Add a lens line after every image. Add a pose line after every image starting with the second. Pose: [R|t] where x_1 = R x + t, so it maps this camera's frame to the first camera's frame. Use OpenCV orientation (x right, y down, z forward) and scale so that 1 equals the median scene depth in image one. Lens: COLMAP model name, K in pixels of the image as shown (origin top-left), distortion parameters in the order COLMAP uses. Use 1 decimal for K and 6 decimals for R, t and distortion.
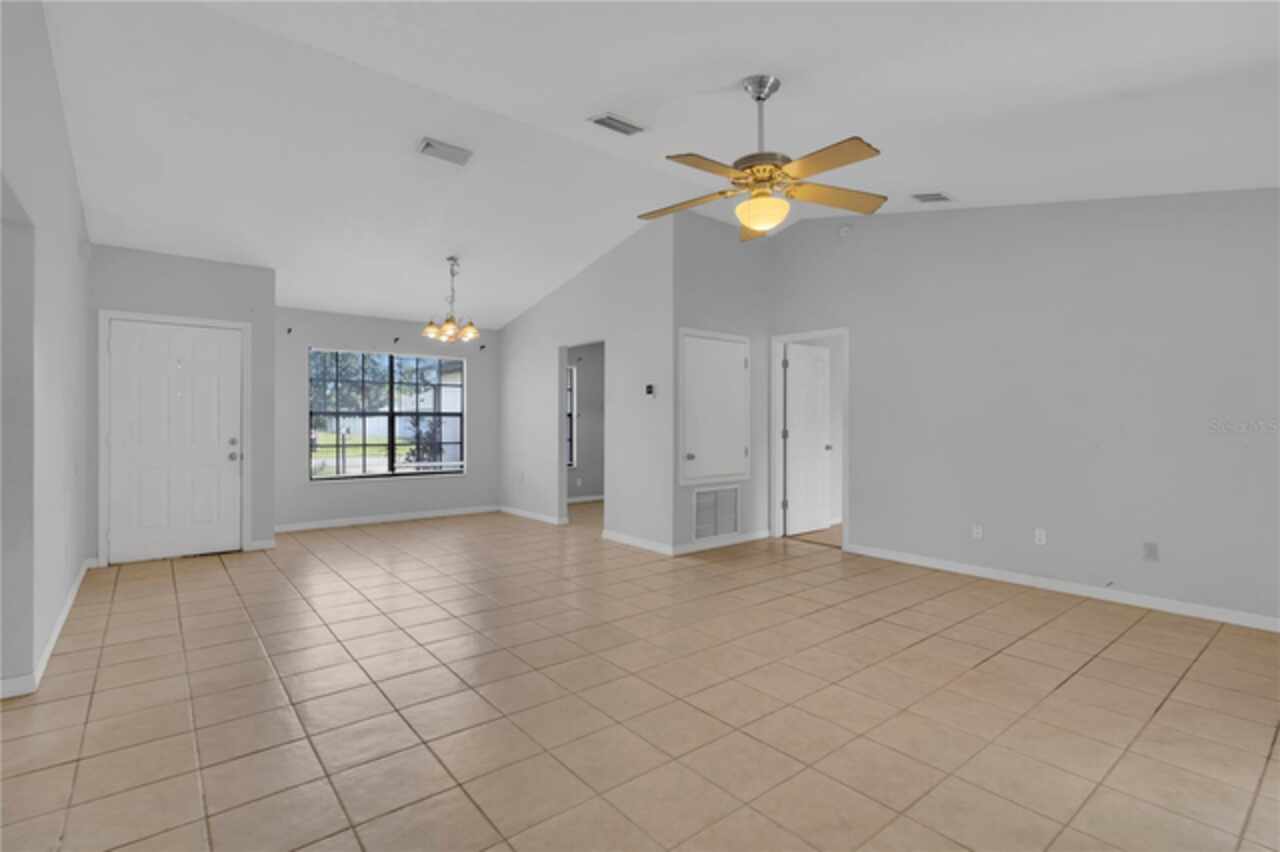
lens RADIAL K [[595.8, 0, 642.8], [0, 595.8, 422.6], [0, 0, 1]] dist [-0.003329, -0.000562]
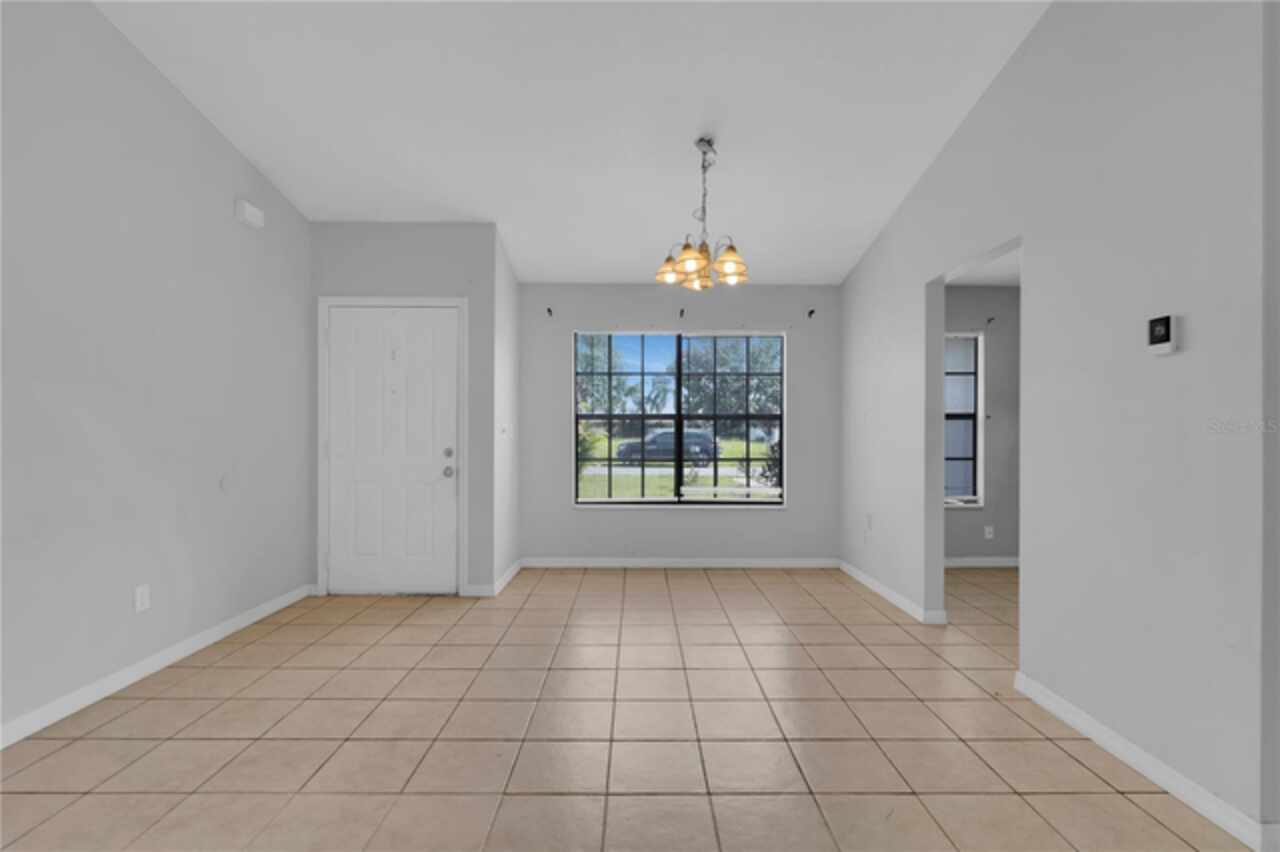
lens RADIAL K [[595.8, 0, 643.0], [0, 595.8, 434.4], [0, 0, 1]] dist [-0.003329, -0.000562]
pose [[0.775108, 0.003291, -0.631820, -0.003162], [-0.001170, 0.999992, 0.003773, 0.003681], [0.631828, -0.002185, 0.775106, 0.451924]]
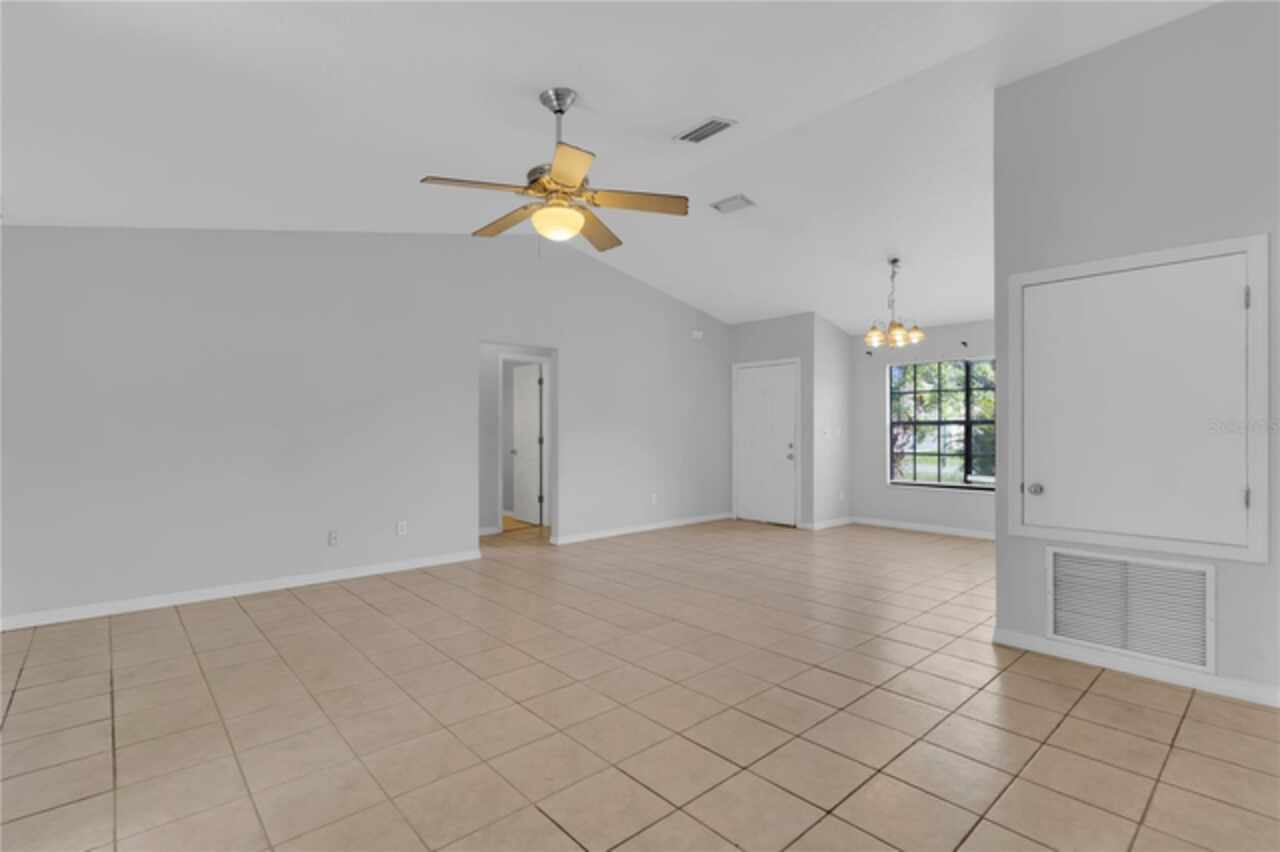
lens RADIAL K [[595.8, 0, 643.2], [0, 595.8, 430.6], [0, 0, 1]] dist [-0.003329, -0.000562]
pose [[0.047043, -0.002862, -0.998889, 0.537113], [-0.000114, 0.999996, -0.002871, 0.000953], [0.998893, 0.000249, 0.047042, 0.482301]]
